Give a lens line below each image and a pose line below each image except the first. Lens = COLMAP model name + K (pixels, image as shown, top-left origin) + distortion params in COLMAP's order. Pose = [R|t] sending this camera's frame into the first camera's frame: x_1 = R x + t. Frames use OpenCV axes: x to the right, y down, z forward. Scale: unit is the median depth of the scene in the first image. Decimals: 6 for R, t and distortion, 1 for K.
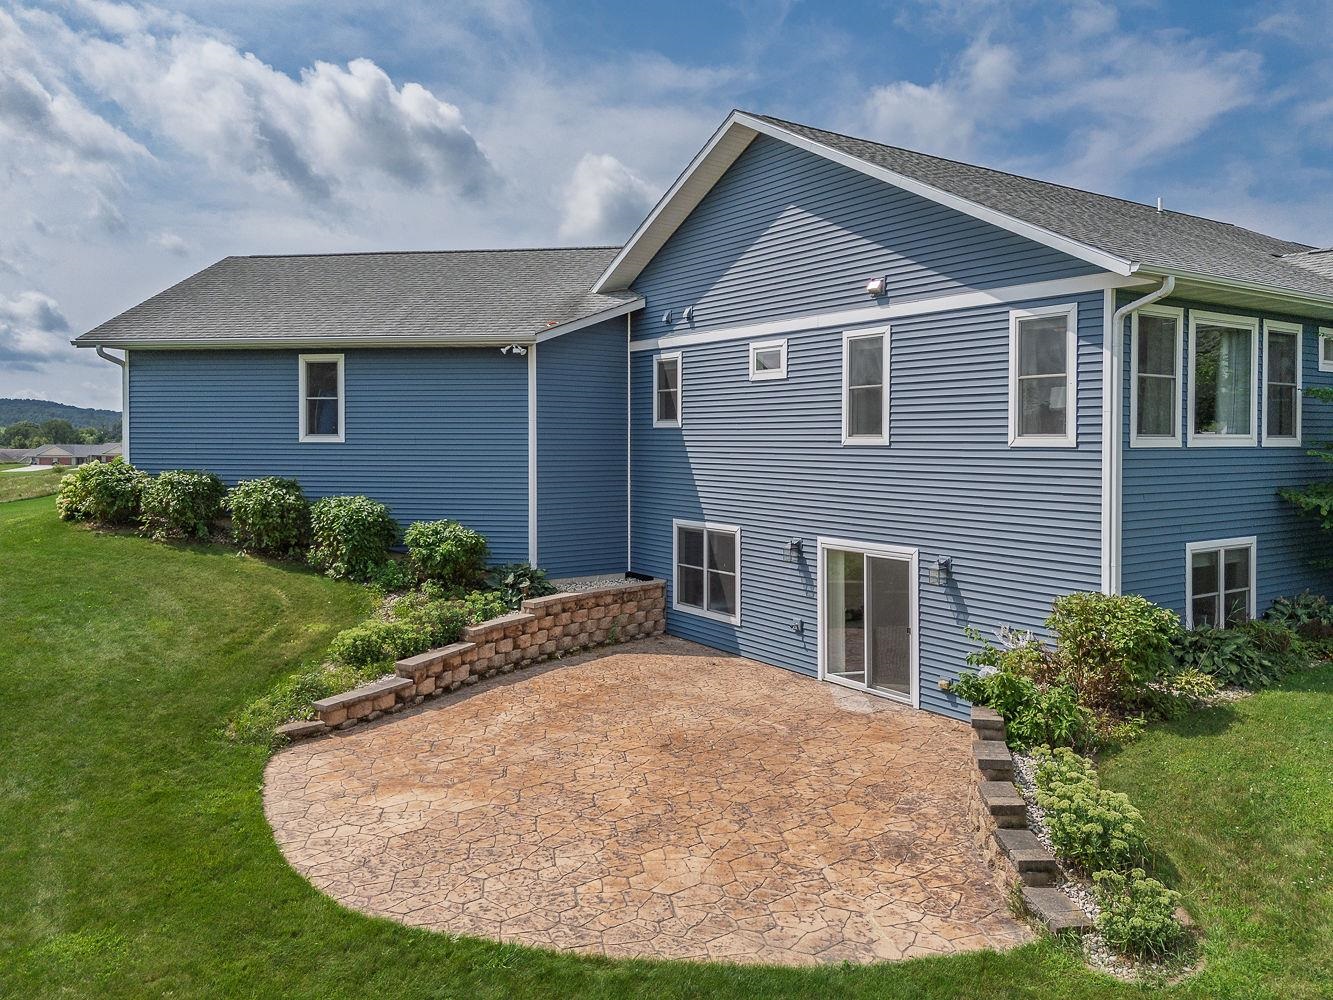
lens RADIAL K [[972.0, 0, 676.1], [0, 972.0, 495.7], [0, 0, 1]] dist [0.103491, -0.128335]
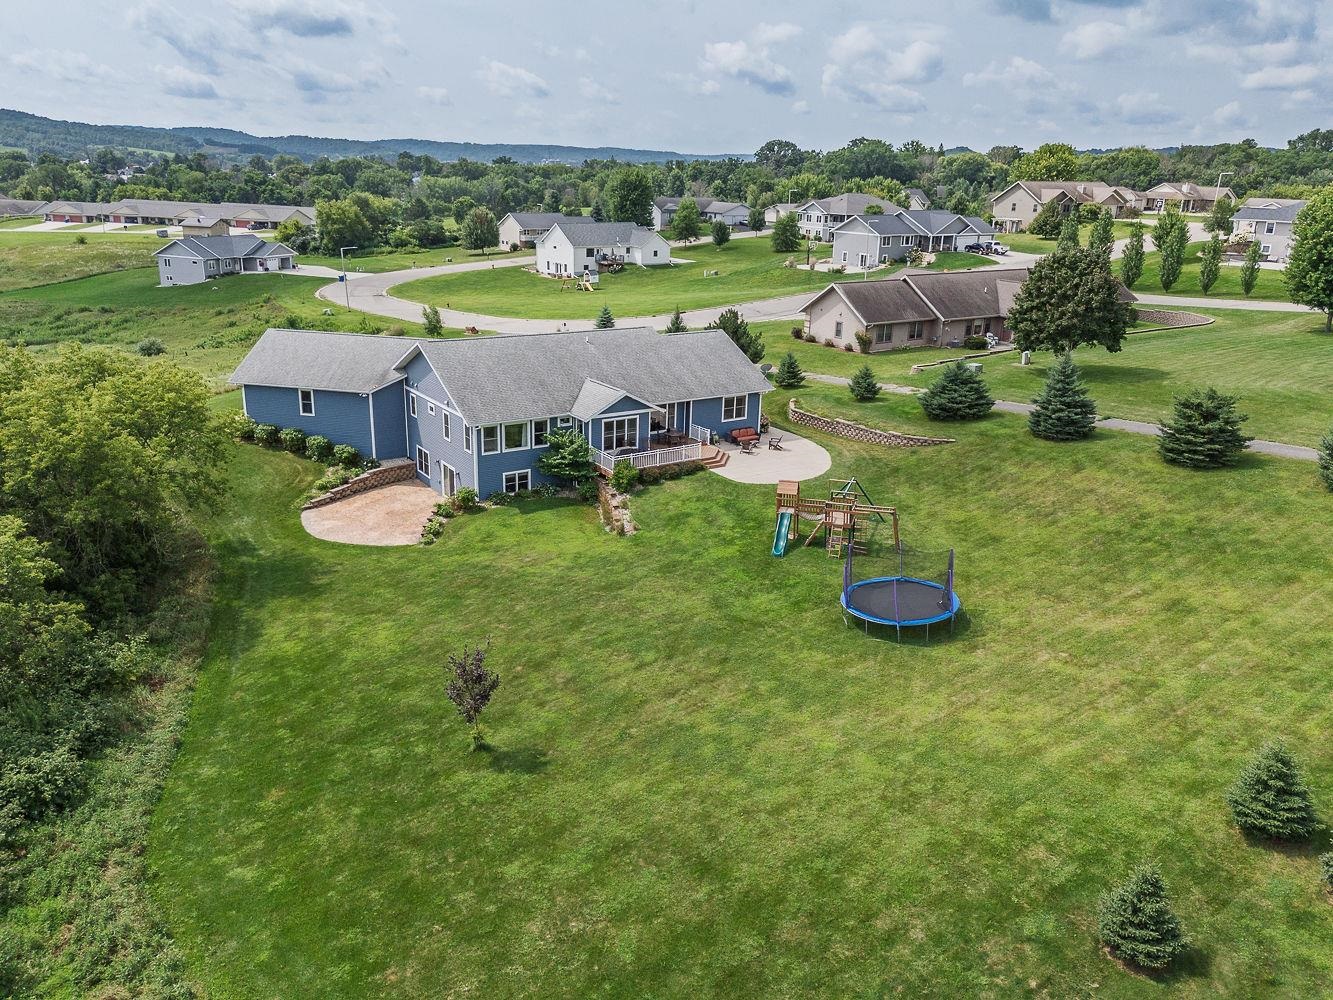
lens RADIAL K [[972.0, 0, 676.1], [0, 972.0, 495.7], [0, 0, 1]] dist [0.103491, -0.128335]
pose [[0.999564, 0.029343, 0.003333, 0.977255], [-0.029205, 0.965461, 0.258907, -0.778366], [0.004380, -0.258892, 0.965896, -2.523130]]
